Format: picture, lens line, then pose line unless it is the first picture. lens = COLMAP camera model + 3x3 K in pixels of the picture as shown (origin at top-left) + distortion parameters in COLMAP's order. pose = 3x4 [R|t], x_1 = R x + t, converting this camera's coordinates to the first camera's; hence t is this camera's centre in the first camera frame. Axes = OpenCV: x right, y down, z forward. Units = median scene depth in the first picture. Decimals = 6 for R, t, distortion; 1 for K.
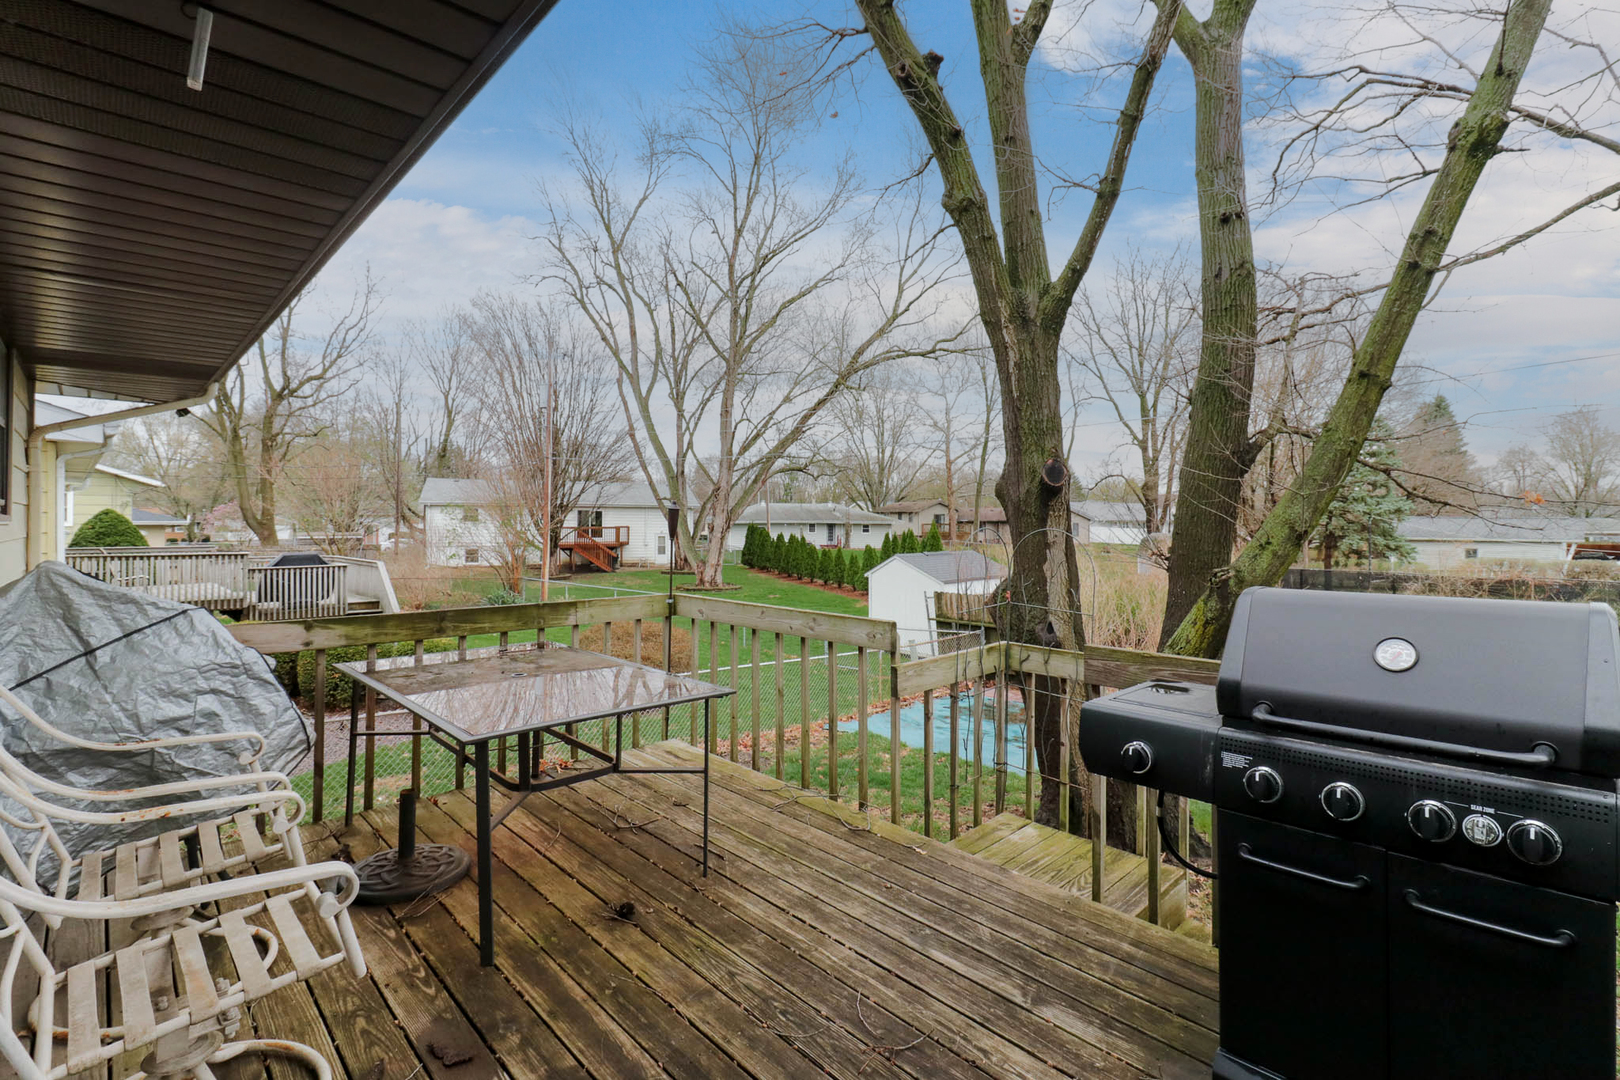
lens RADIAL K [[776.4, 0, 800.6], [0, 776.4, 520.8], [0, 0, 1]] dist [0.024277, -0.017049]
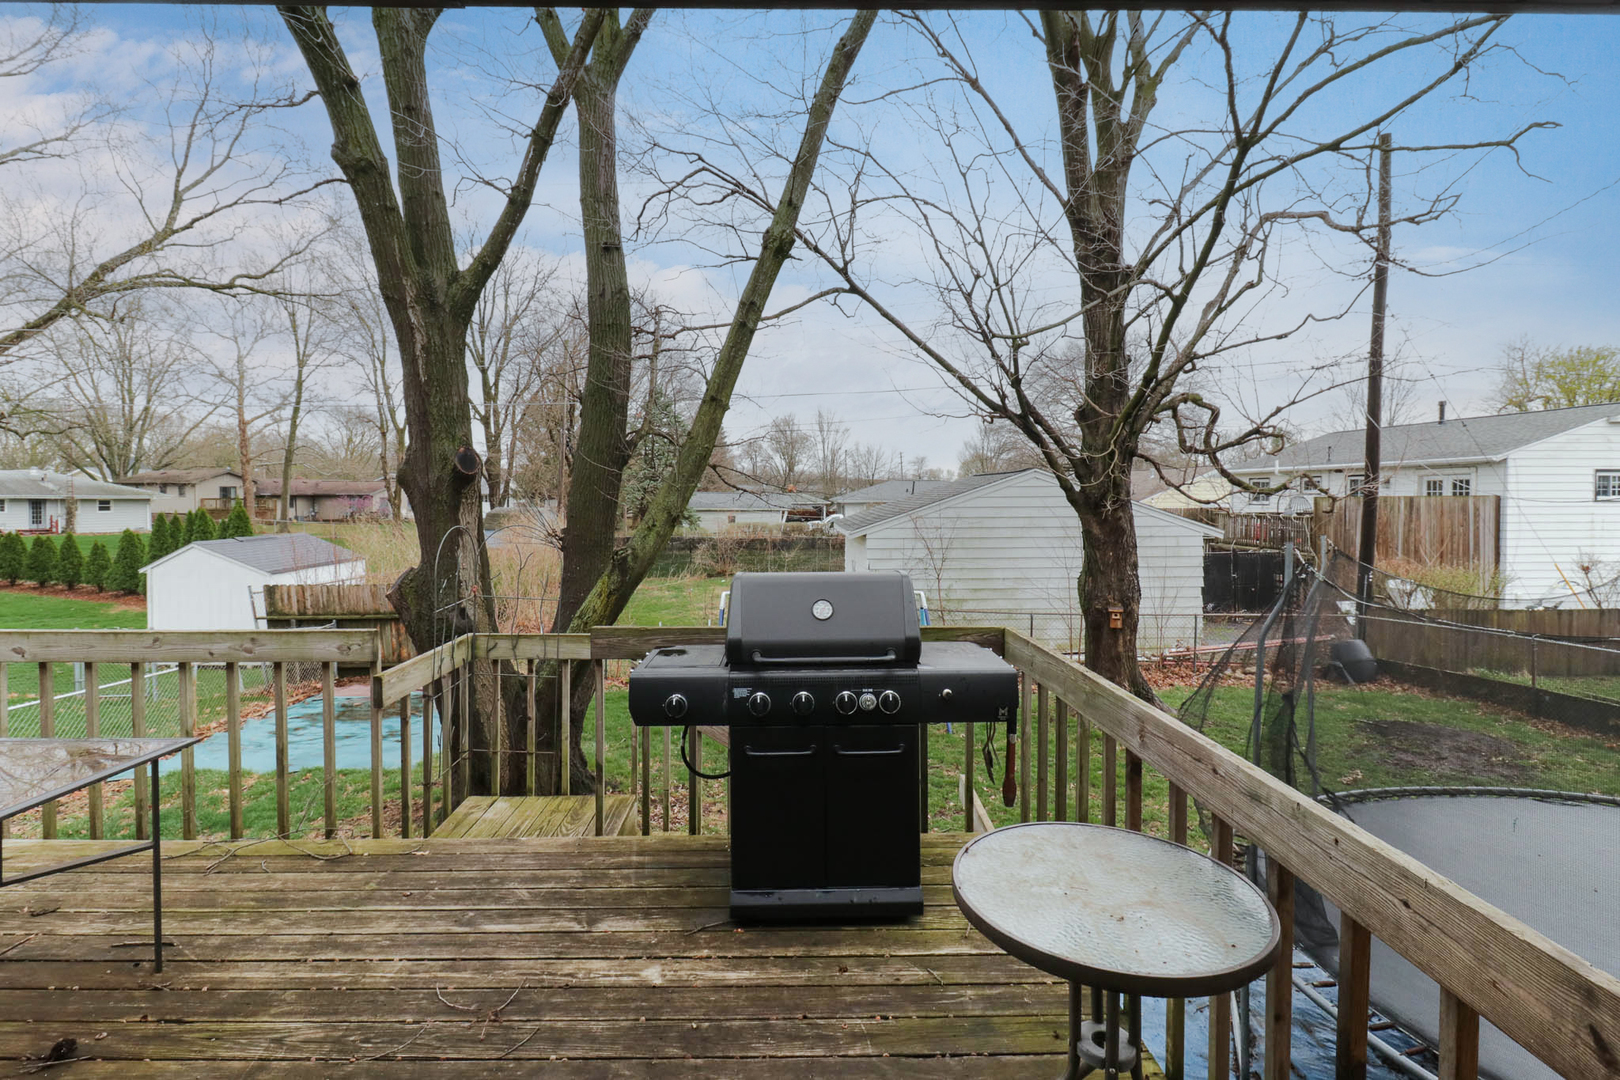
lens RADIAL K [[768.8, 0, 832.8], [0, 768.8, 516.2], [0, 0, 1]] dist [0.026662, -0.016682]
pose [[0.658608, -0.022852, 0.752139, -0.117682], [-0.000418, 0.999528, 0.030734, -0.020431], [-0.752486, -0.020556, 0.658287, -0.024258]]
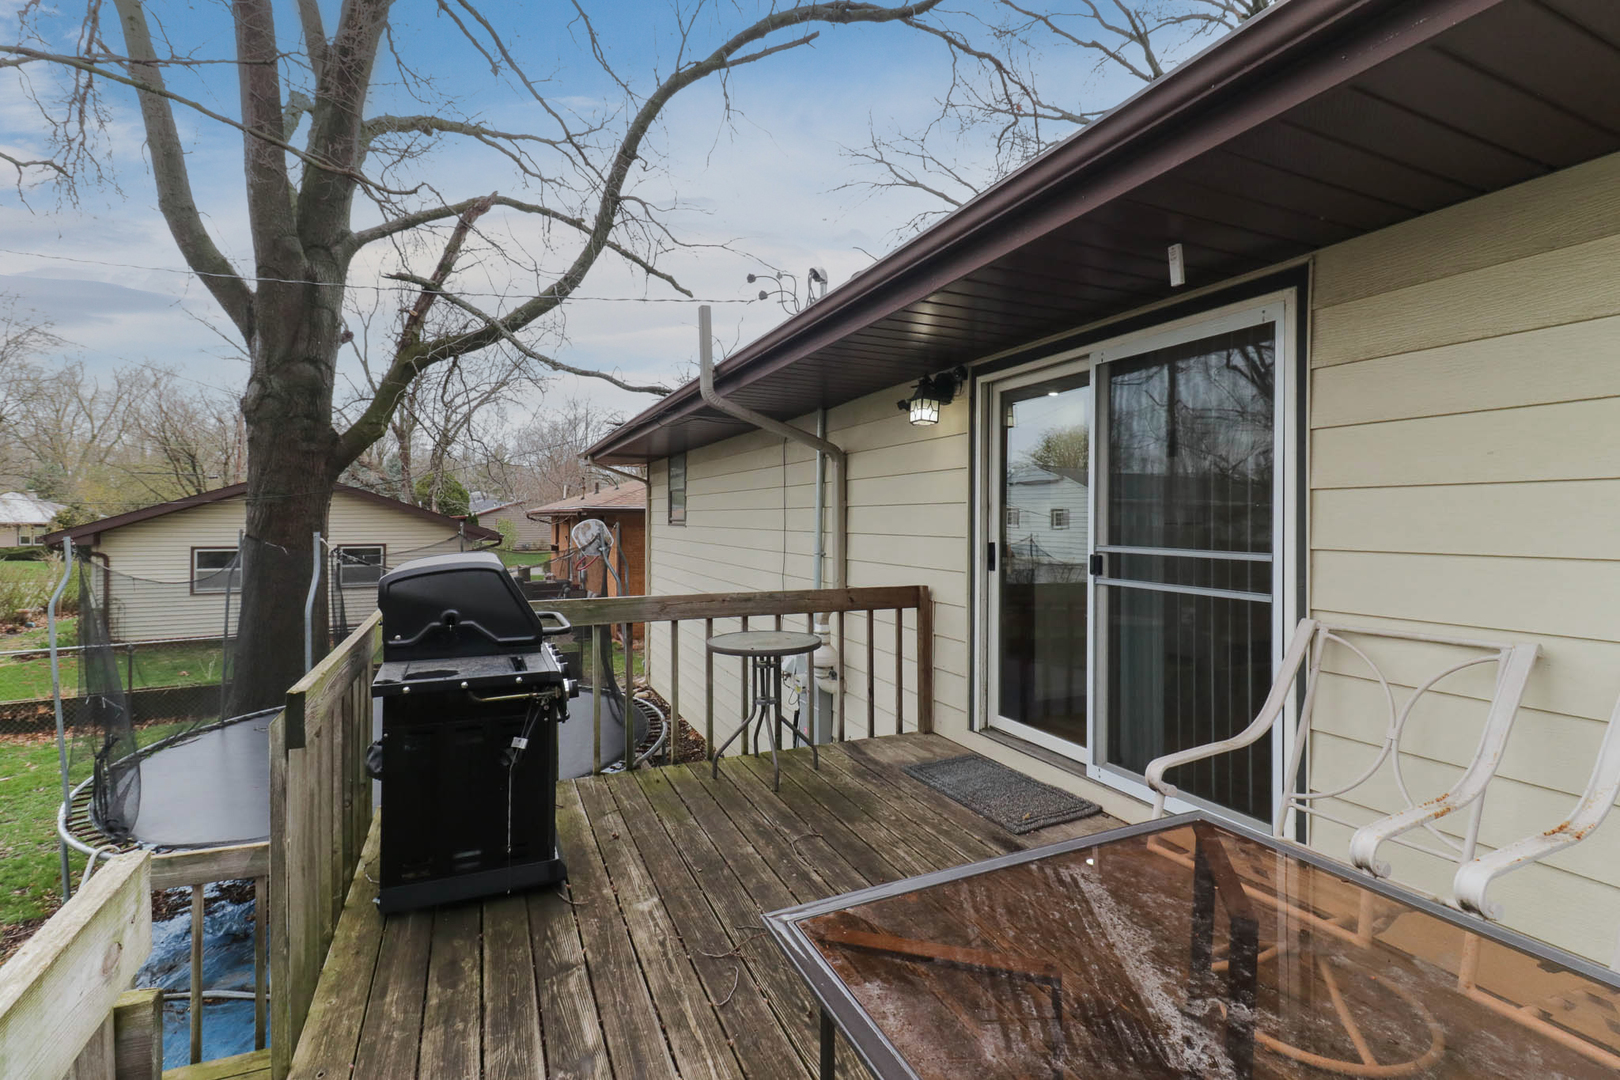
lens RADIAL K [[747.8, 0, 812.9], [0, 747.8, 511.7], [0, 0, 1]] dist [0.021059, -0.015368]
pose [[-0.951377, 0.000939, 0.308026, -0.106359], [-0.003018, 0.999919, -0.012370, 0.007497], [-0.308013, -0.012698, -0.951297, 0.628292]]
